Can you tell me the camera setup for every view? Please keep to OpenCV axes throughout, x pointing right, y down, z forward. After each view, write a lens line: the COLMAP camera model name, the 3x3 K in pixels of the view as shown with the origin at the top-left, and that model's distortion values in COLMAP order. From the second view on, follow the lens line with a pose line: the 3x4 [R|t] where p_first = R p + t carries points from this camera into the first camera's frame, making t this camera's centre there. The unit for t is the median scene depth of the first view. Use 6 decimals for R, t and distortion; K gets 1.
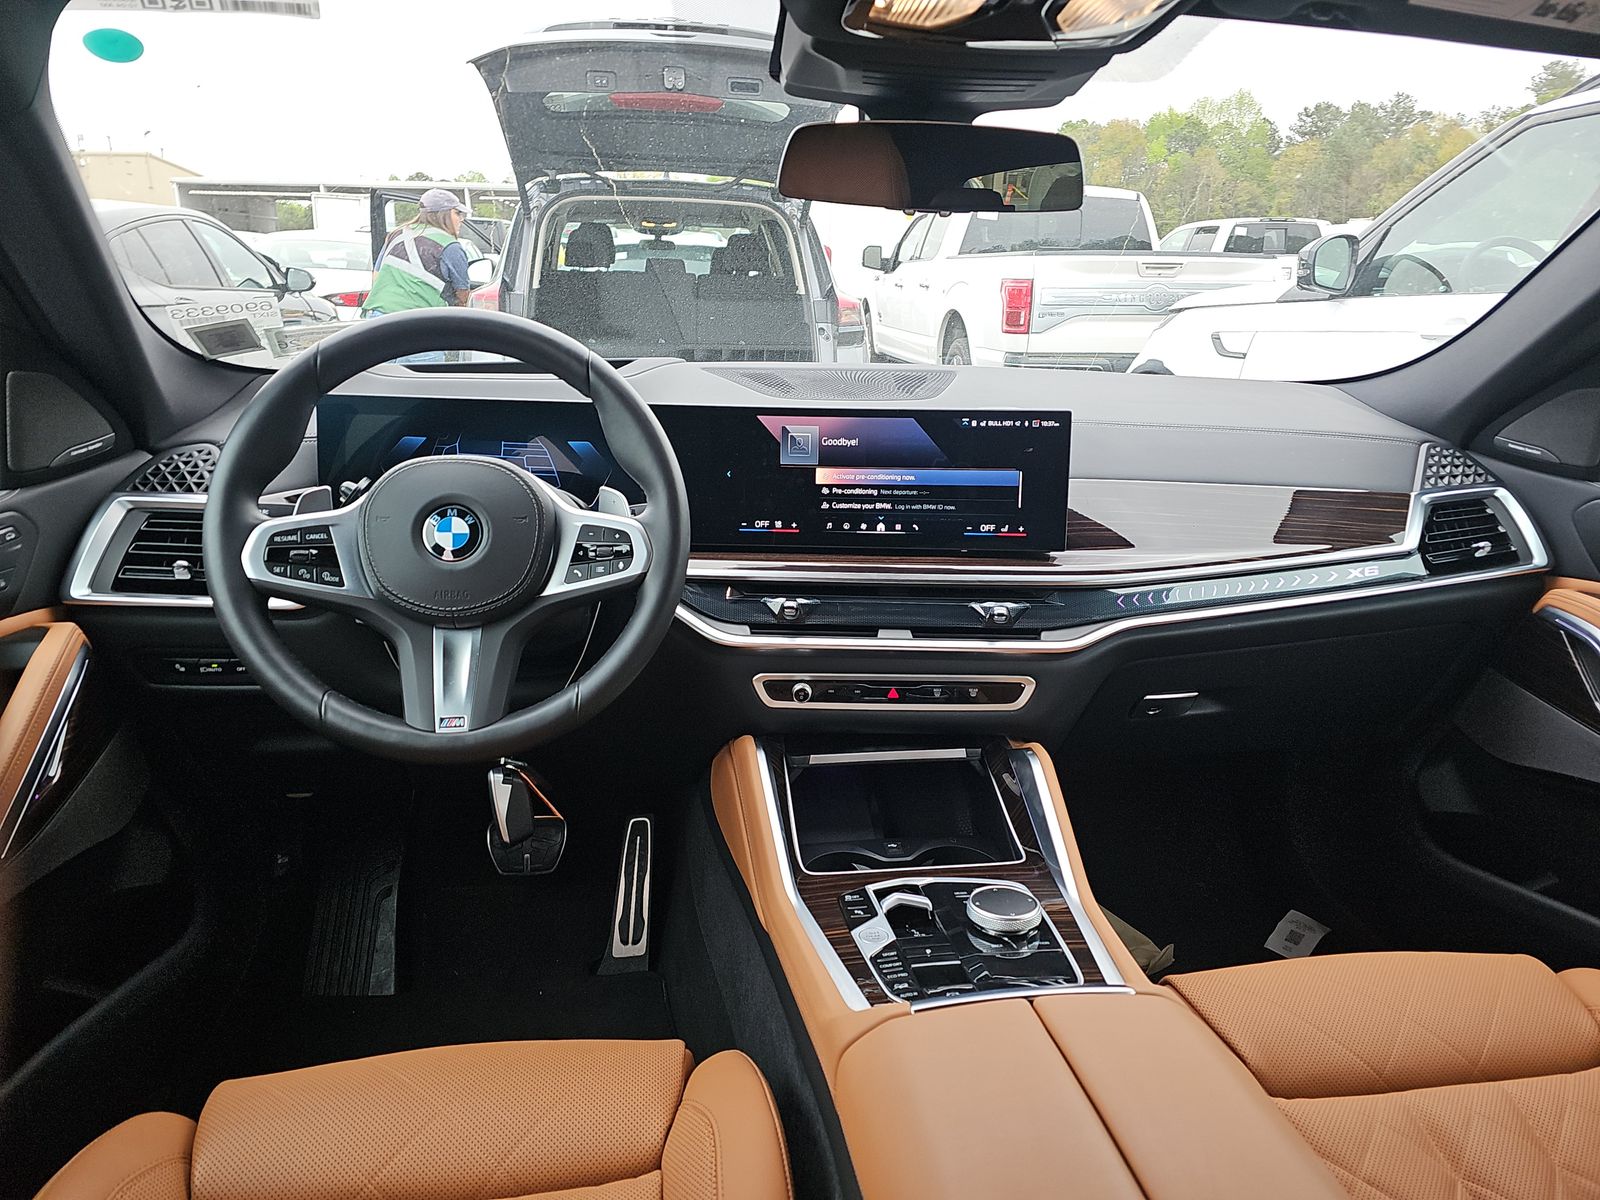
lens RADIAL K [[1050.9, 0, 800.0], [0, 1050.9, 600.0], [0, 0, 1]] dist [0.053582, -0.078293]
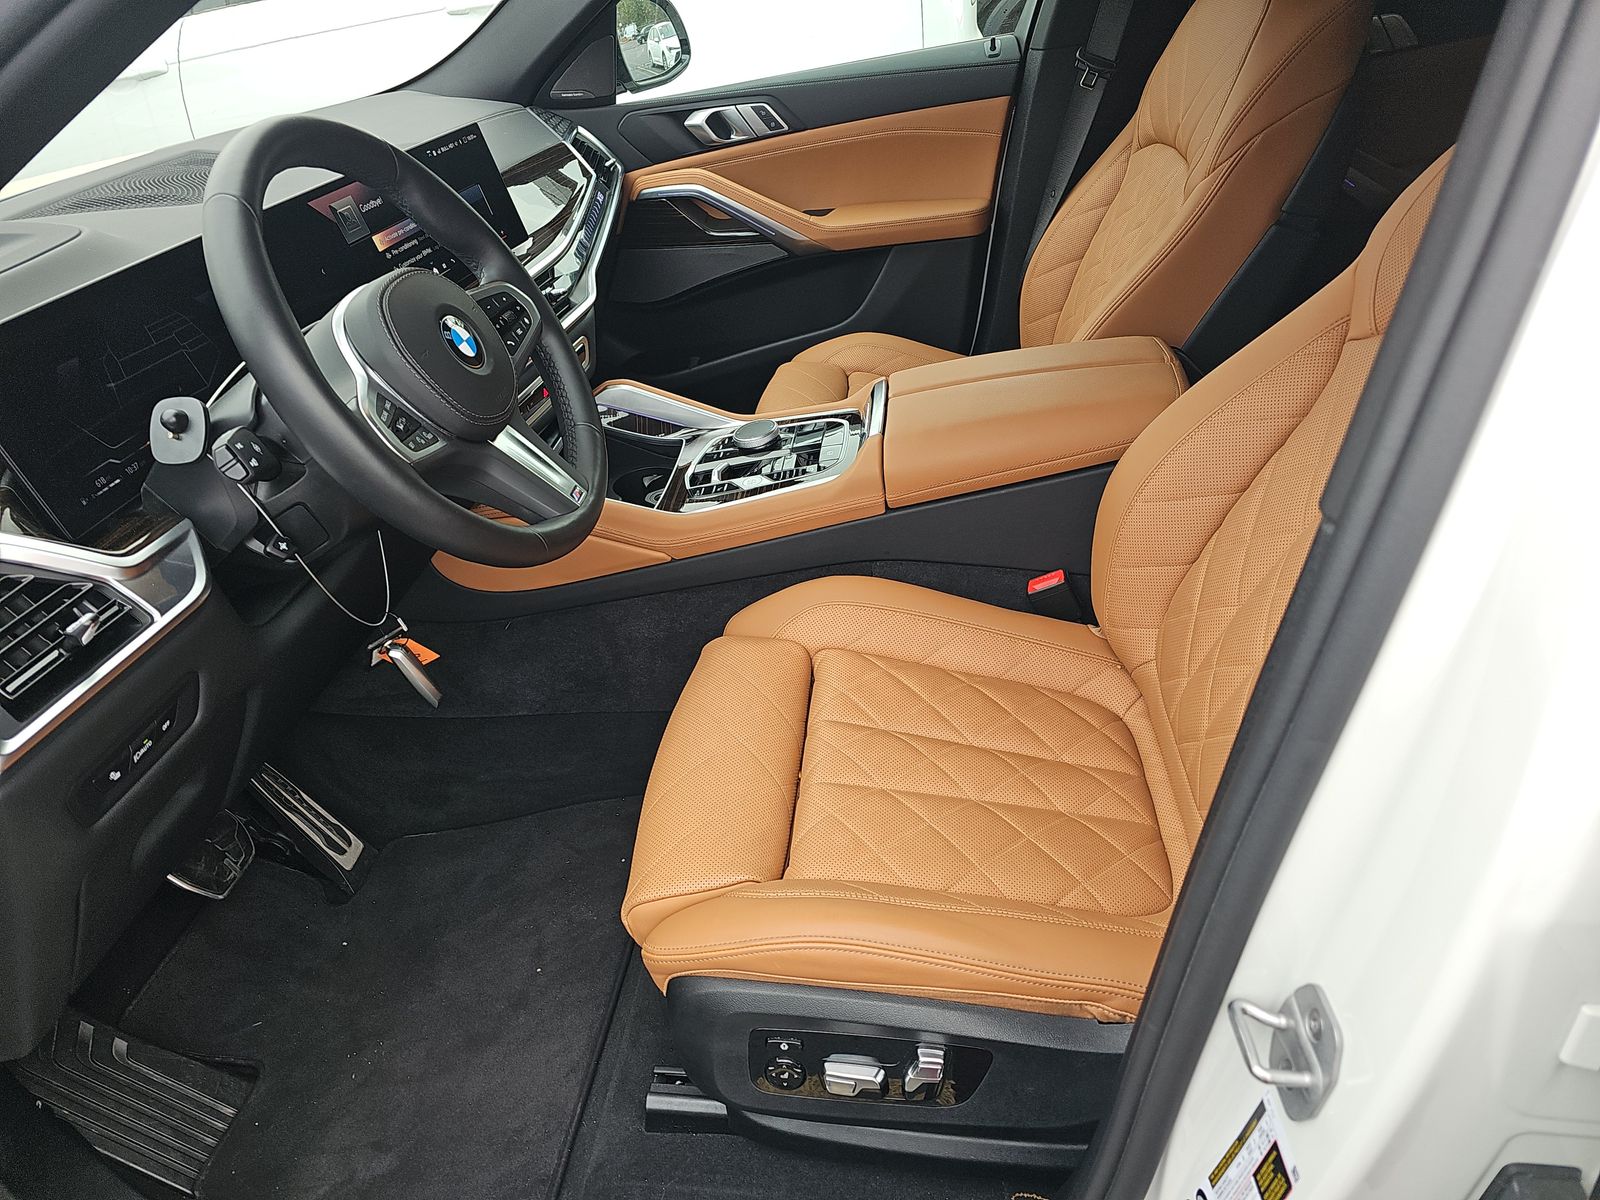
lens RADIAL K [[1050.9, 0, 800.0], [0, 1050.9, 600.0], [0, 0, 1]] dist [0.053582, -0.078293]
pose [[0.247547, -0.572598, 0.781570, -0.891079], [0.396735, 0.795853, 0.457404, -0.151918], [-0.883924, 0.196848, 0.424181, 0.272063]]
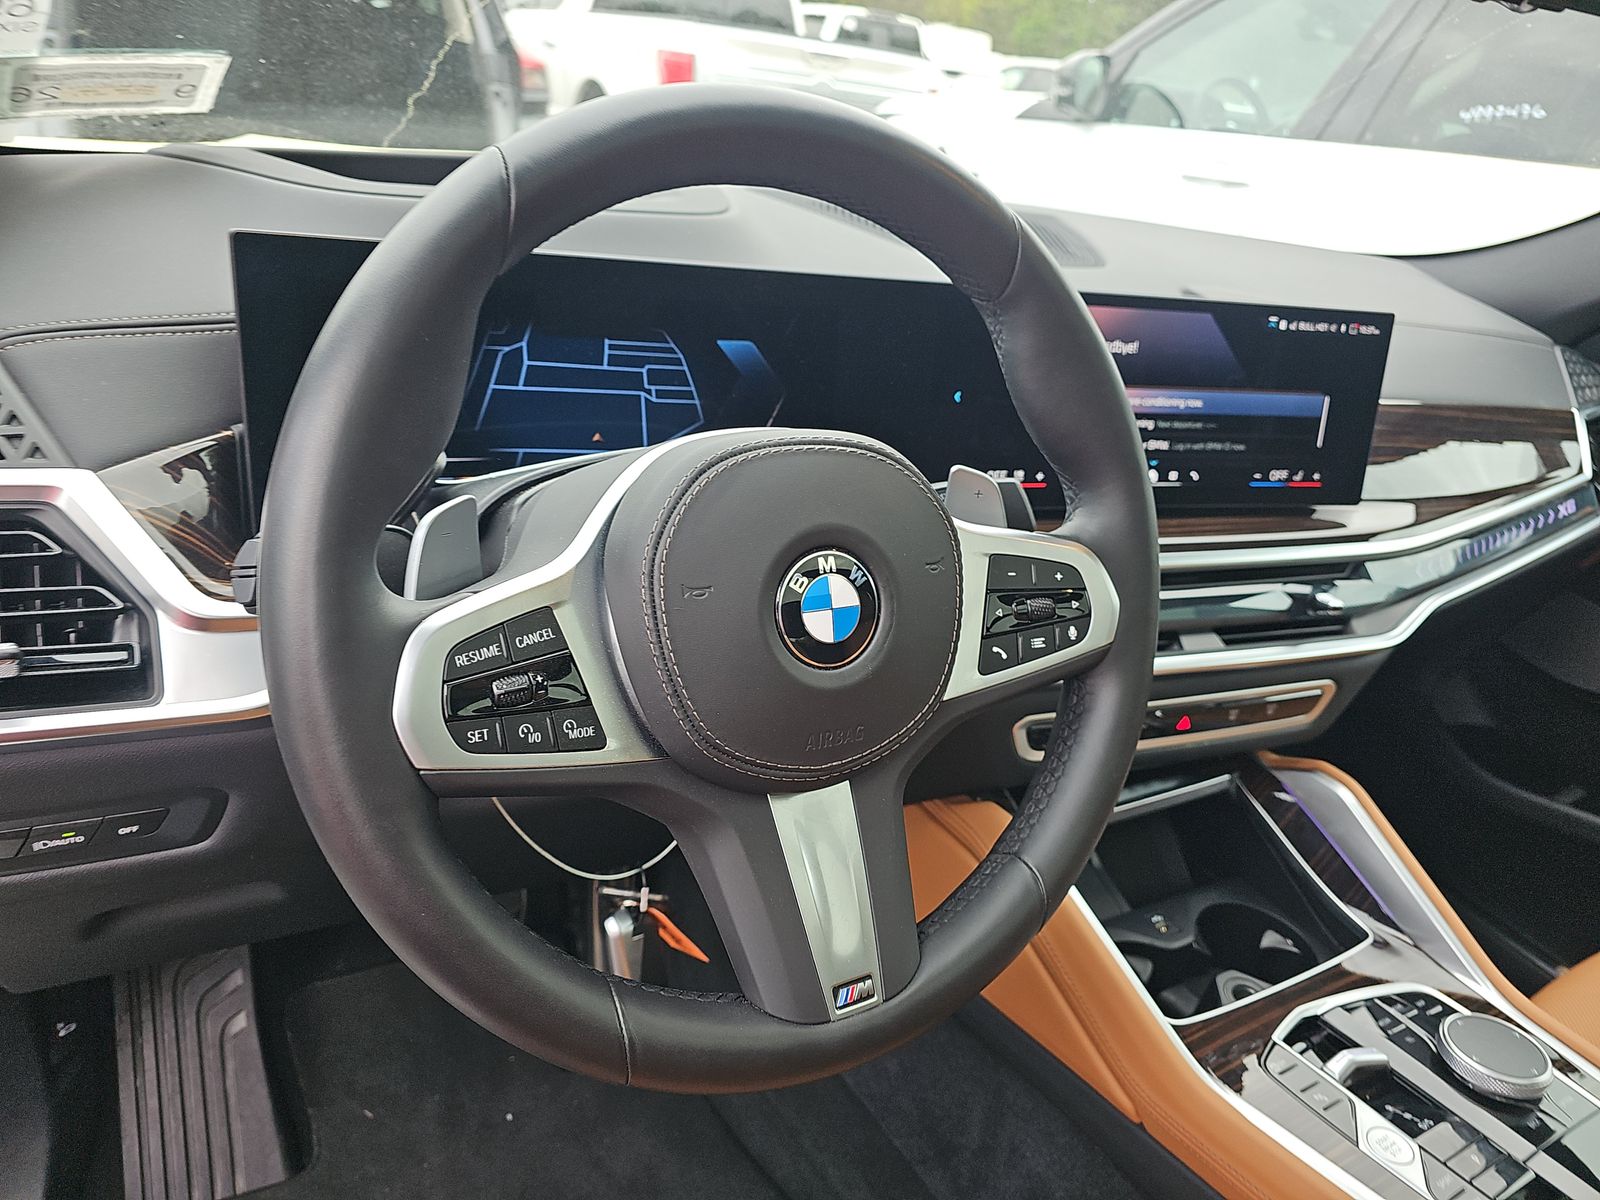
lens RADIAL K [[1050.9, 0, 800.0], [0, 1050.9, 600.0], [0, 0, 1]] dist [0.053582, -0.078293]
pose [[0.932436, -0.061077, 0.356135, -0.389480], [-0.007070, 0.982338, 0.186981, -0.118321], [-0.361265, -0.176866, 0.915536, 0.445895]]
